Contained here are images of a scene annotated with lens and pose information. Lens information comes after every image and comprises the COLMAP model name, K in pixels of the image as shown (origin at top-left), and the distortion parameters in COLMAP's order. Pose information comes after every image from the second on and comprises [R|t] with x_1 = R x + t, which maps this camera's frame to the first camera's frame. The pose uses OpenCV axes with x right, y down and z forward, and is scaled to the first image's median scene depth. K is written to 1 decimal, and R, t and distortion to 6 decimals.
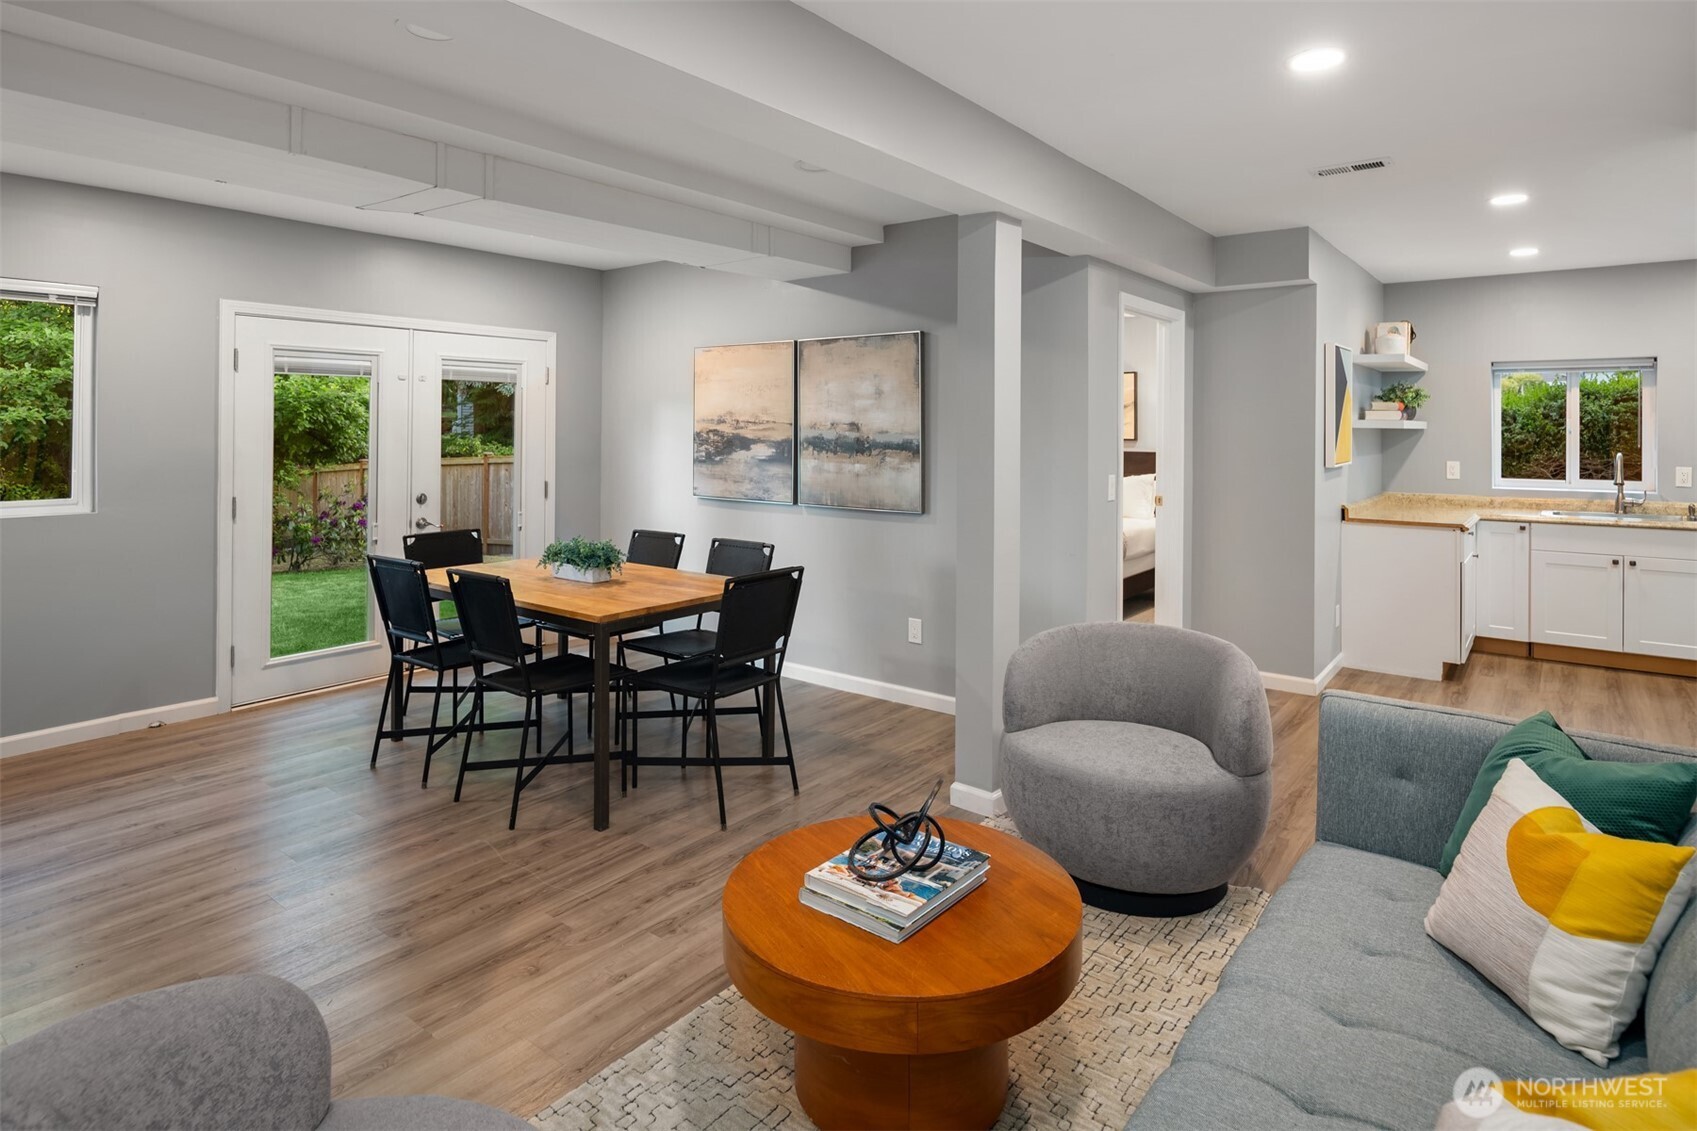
lens RADIAL K [[925.7, 0, 853.4], [0, 925.7, 440.3], [0, 0, 1]] dist [-0.000941, -0.004314]
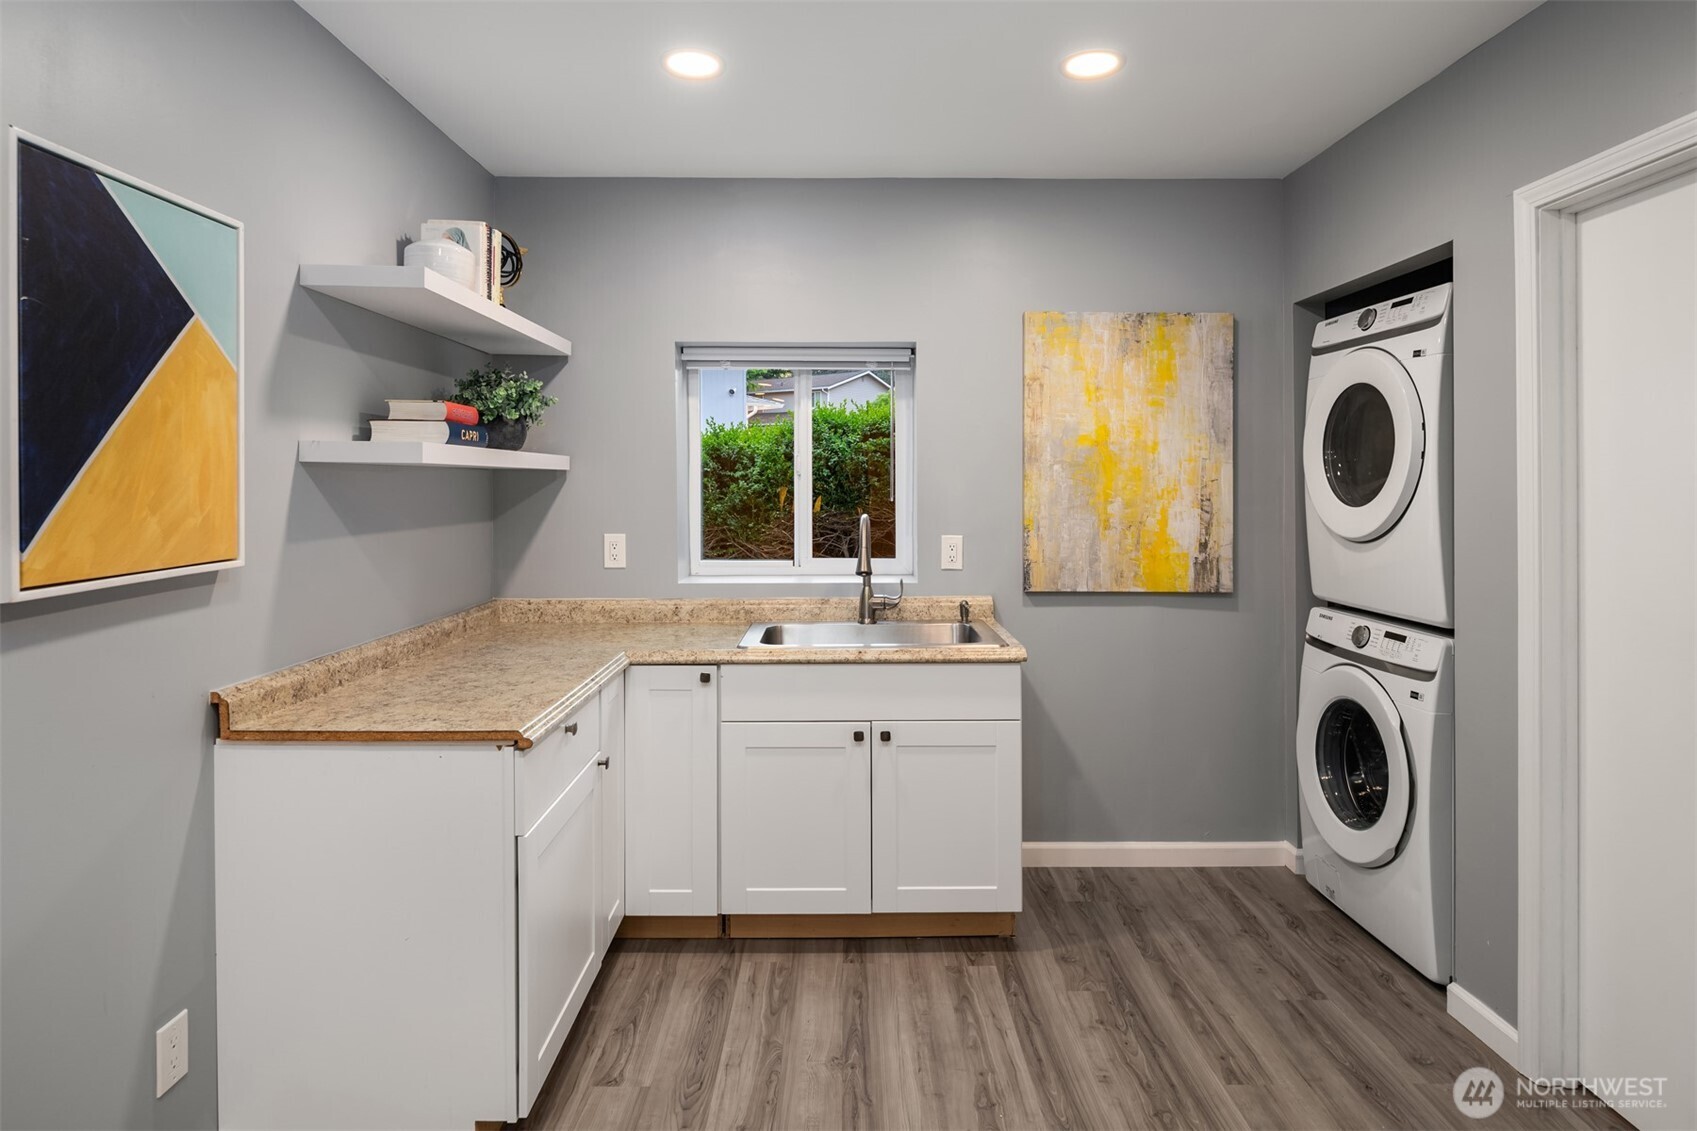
lens RADIAL K [[925.7, 0, 860.6], [0, 925.7, 488.9], [0, 0, 1]] dist [-0.000941, -0.004314]
pose [[0.779851, -0.004810, 0.625947, 0.343421], [0.007034, 0.999975, -0.001079, -0.000464], [-0.625926, 0.005244, 0.779865, 0.406574]]
